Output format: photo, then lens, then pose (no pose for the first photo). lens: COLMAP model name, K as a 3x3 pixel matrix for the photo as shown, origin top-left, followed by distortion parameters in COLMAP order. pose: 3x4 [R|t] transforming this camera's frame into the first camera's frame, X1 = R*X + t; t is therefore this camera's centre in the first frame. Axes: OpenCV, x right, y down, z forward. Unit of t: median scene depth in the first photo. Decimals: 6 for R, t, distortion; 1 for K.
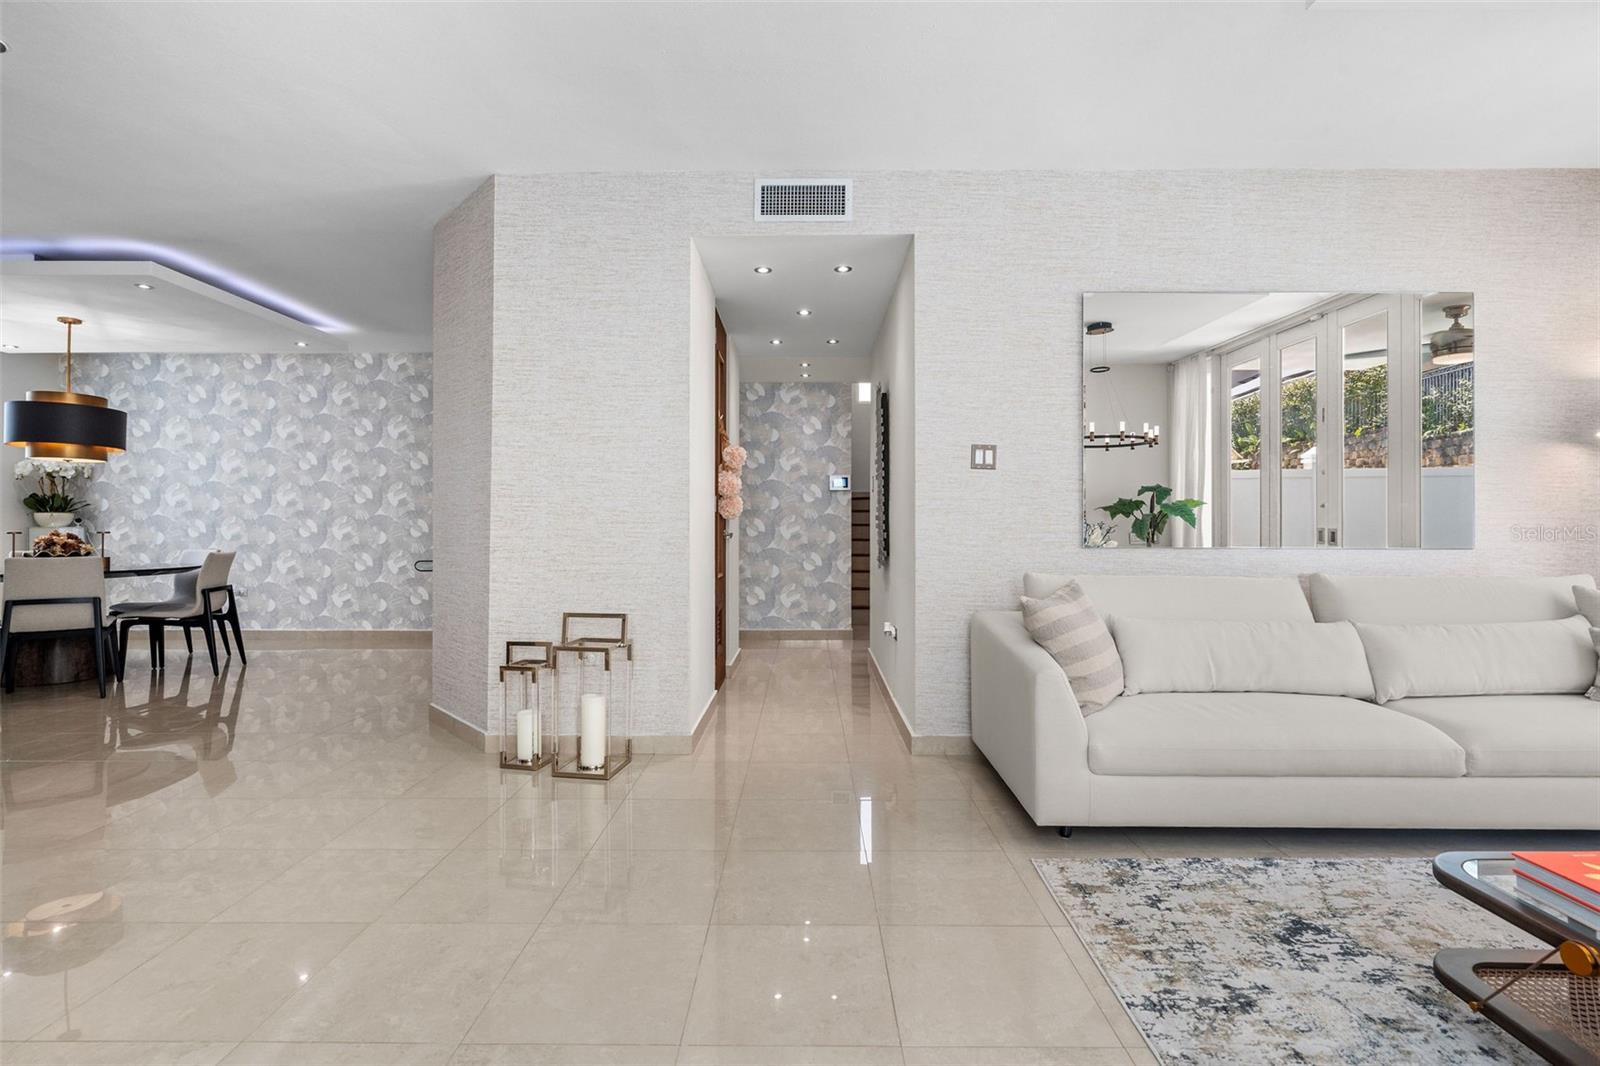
lens RADIAL K [[731.0, 0, 796.1], [0, 731.0, 521.3], [0, 0, 1]] dist [-0.000469, 0.000593]
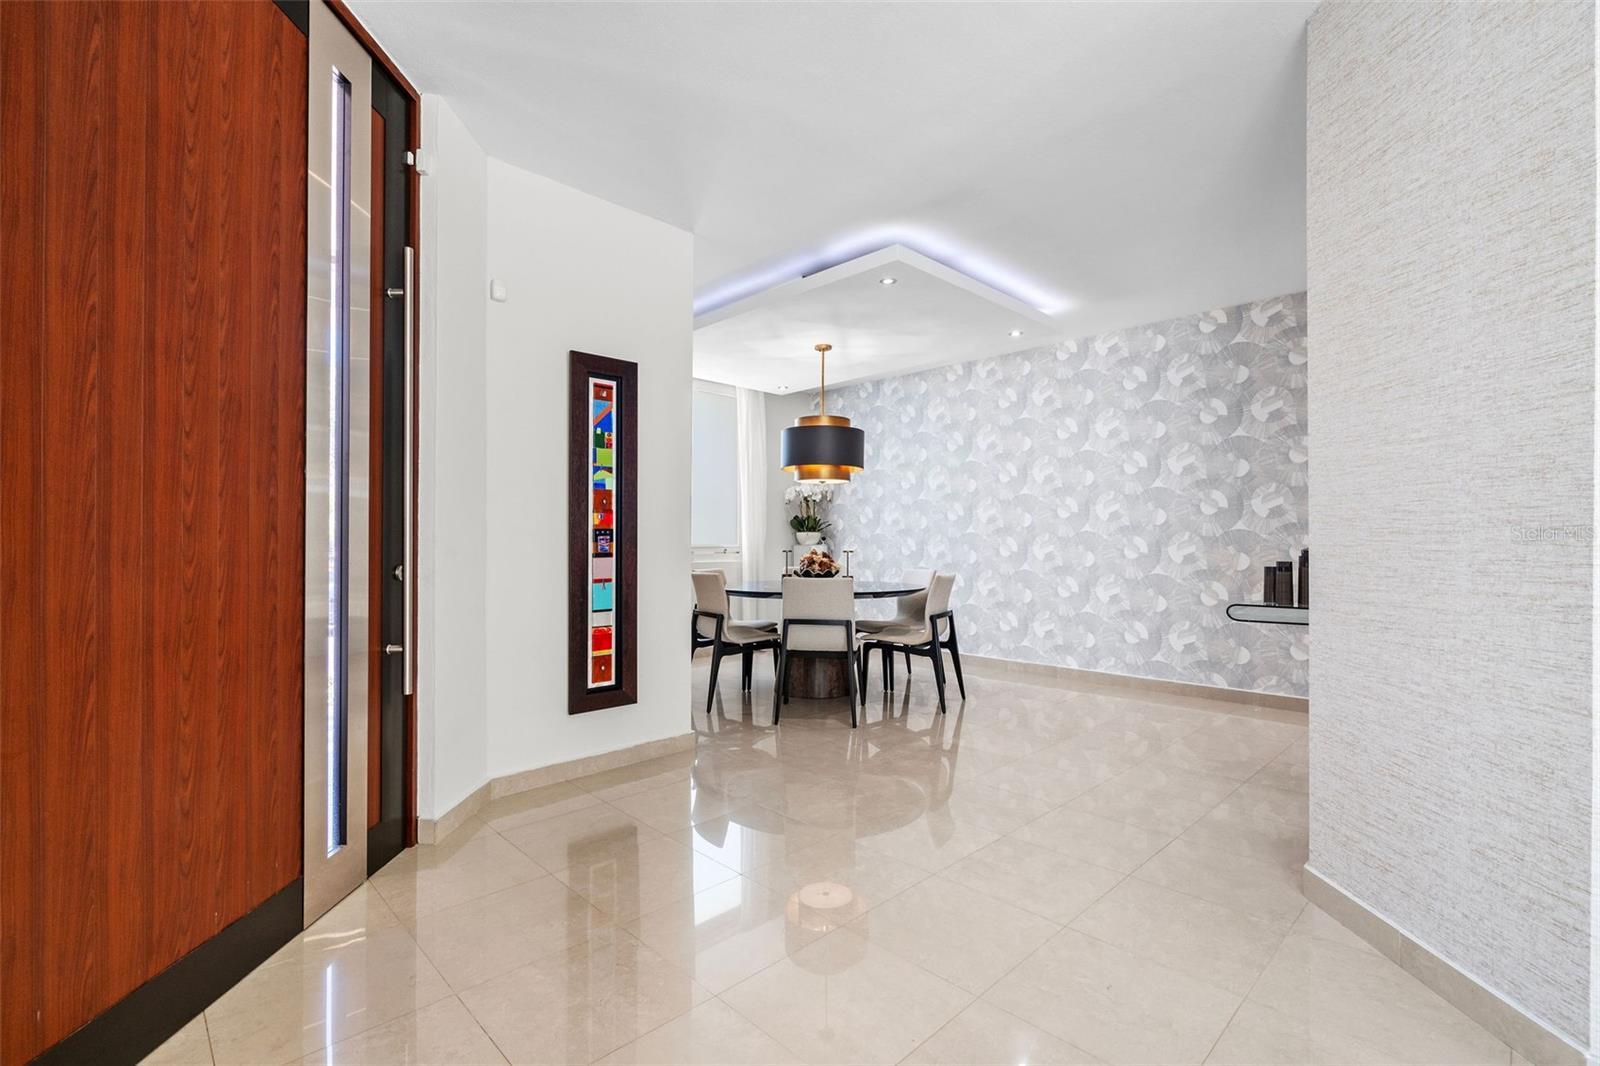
lens RADIAL K [[731.0, 0, 796.1], [0, 731.0, 521.3], [0, 0, 1]] dist [-0.000469, 0.000593]
pose [[0.700565, -0.019492, -0.713322, -0.242060], [0.004230, 0.999723, -0.023163, -0.002813], [0.713576, 0.013209, 0.700453, 0.211107]]
